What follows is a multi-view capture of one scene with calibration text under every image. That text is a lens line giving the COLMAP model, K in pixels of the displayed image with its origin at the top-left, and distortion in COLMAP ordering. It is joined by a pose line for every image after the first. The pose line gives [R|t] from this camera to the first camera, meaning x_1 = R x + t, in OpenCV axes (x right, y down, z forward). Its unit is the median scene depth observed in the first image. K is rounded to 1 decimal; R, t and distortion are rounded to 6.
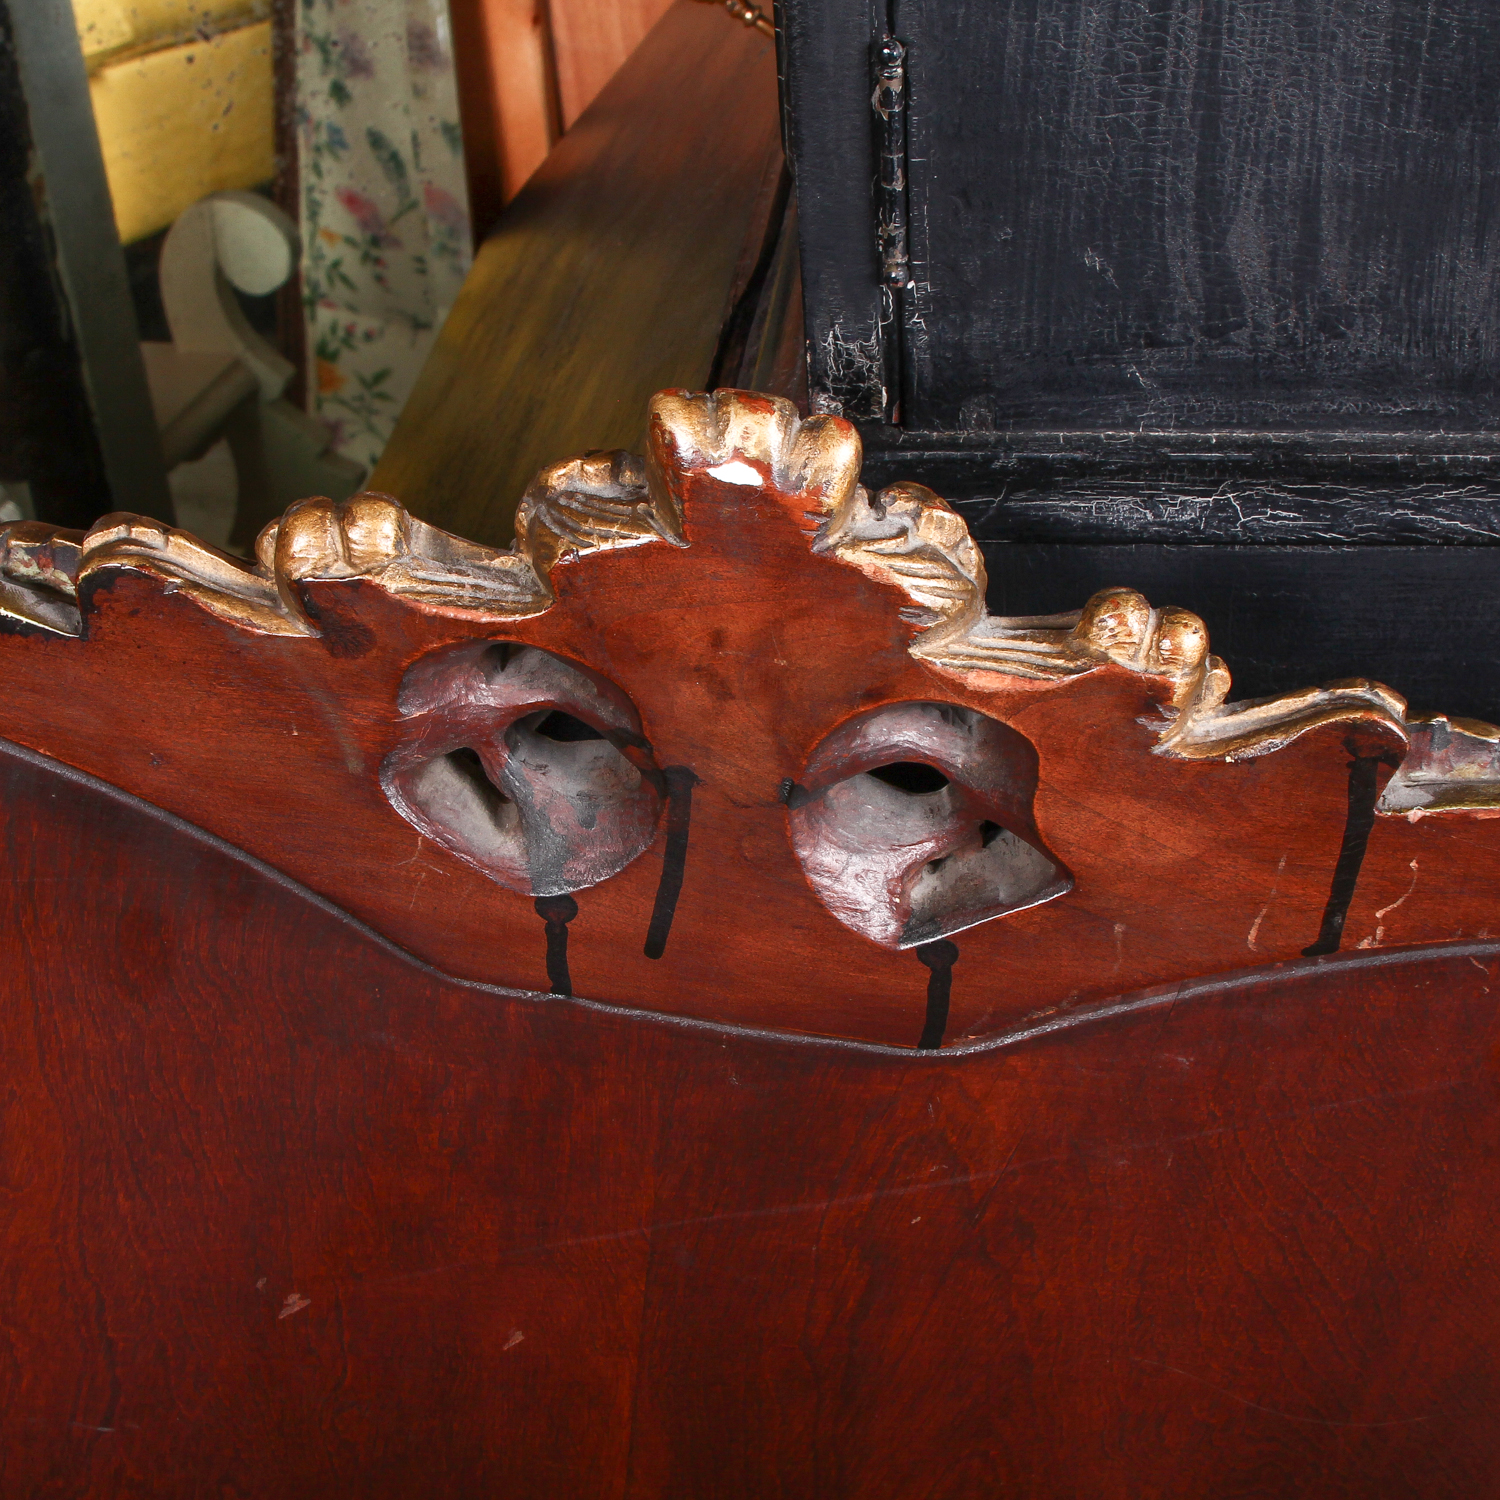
lens RADIAL K [[2252.4, 0, 750.0], [0, 2252.4, 750.0], [0, 0, 1]] dist [-0.029836, -0.015942]
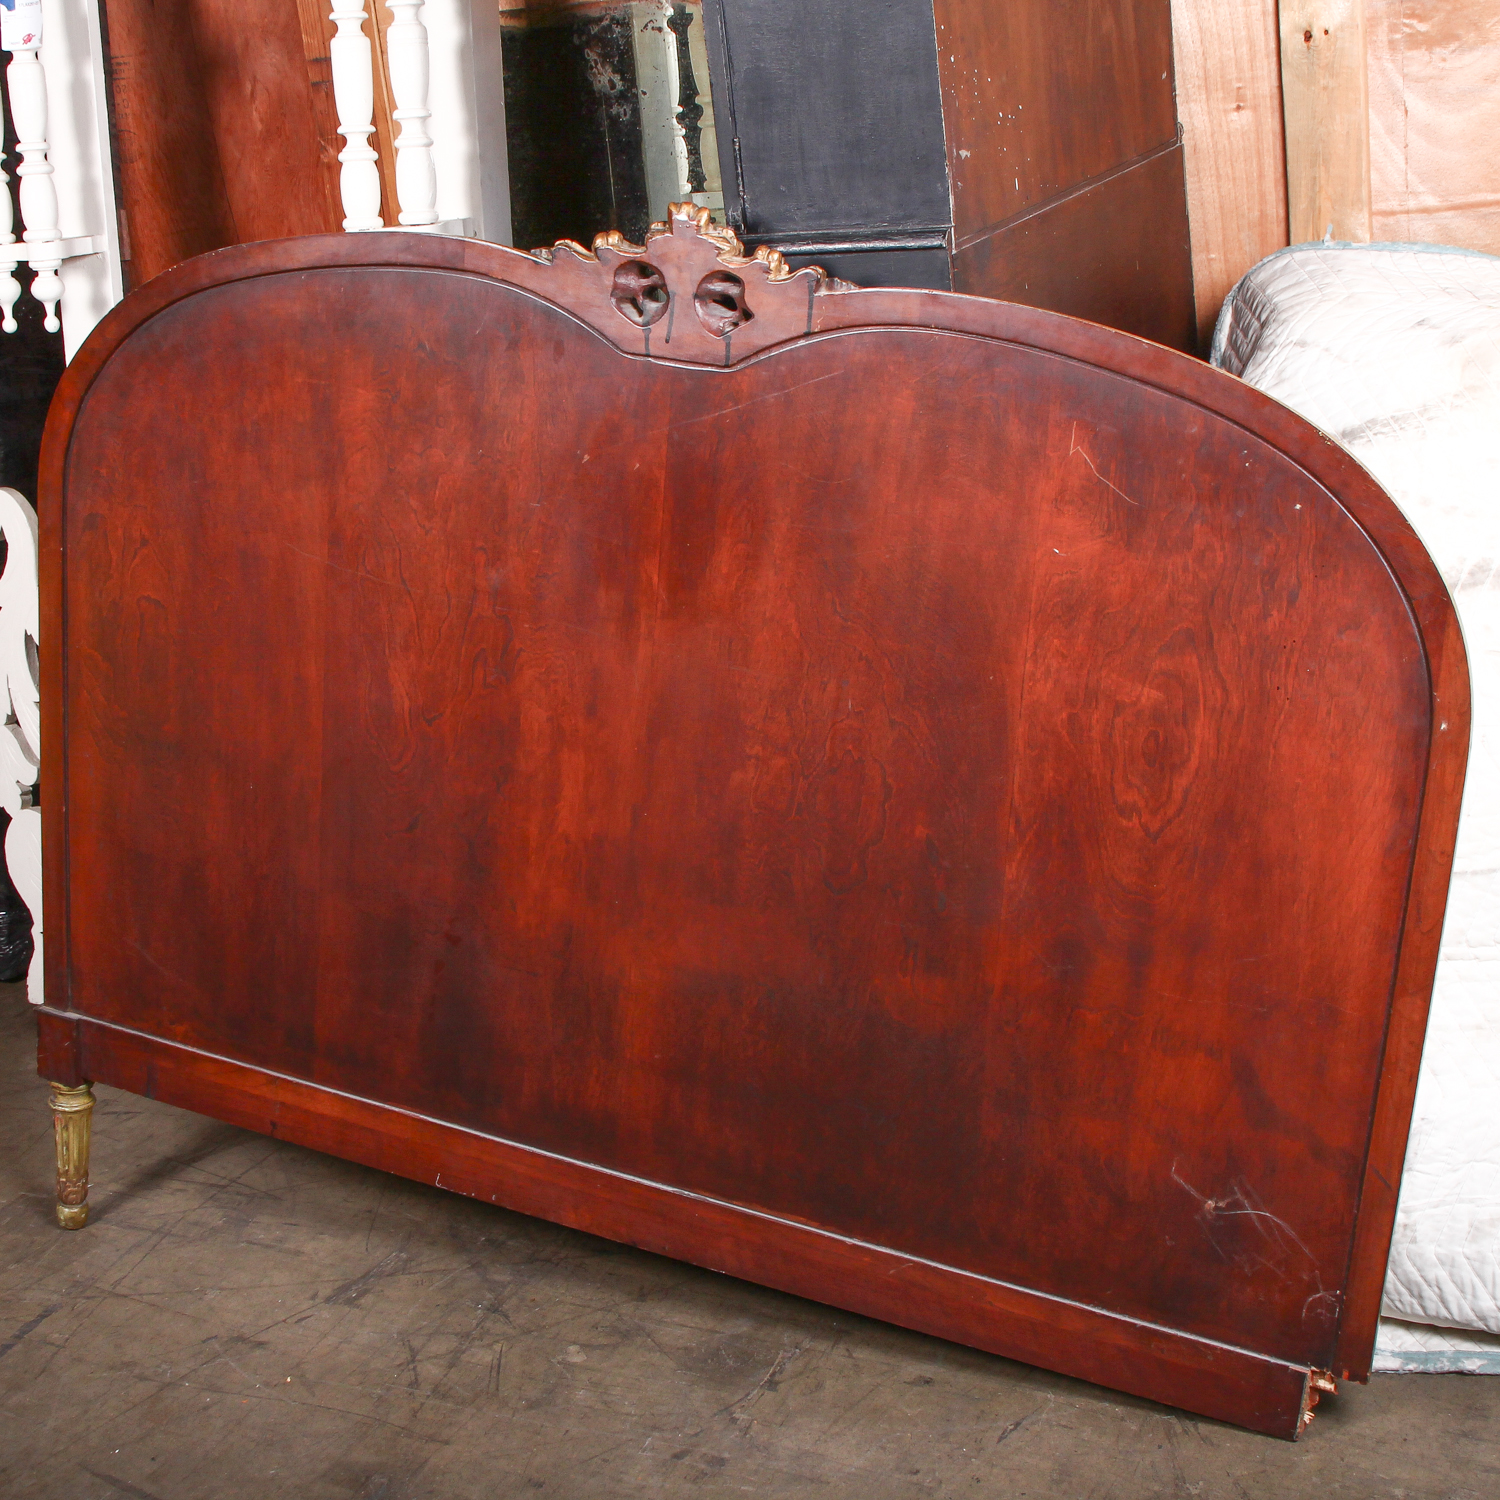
lens RADIAL K [[2252.4, 0, 750.0], [0, 2252.4, 750.0], [0, 0, 1]] dist [-0.029836, -0.015942]
pose [[0.944587, 0.064138, -0.321933, 1.539825], [-0.135972, 0.969083, -0.205889, 1.709713], [0.298774, 0.238254, 0.924104, -2.727133]]
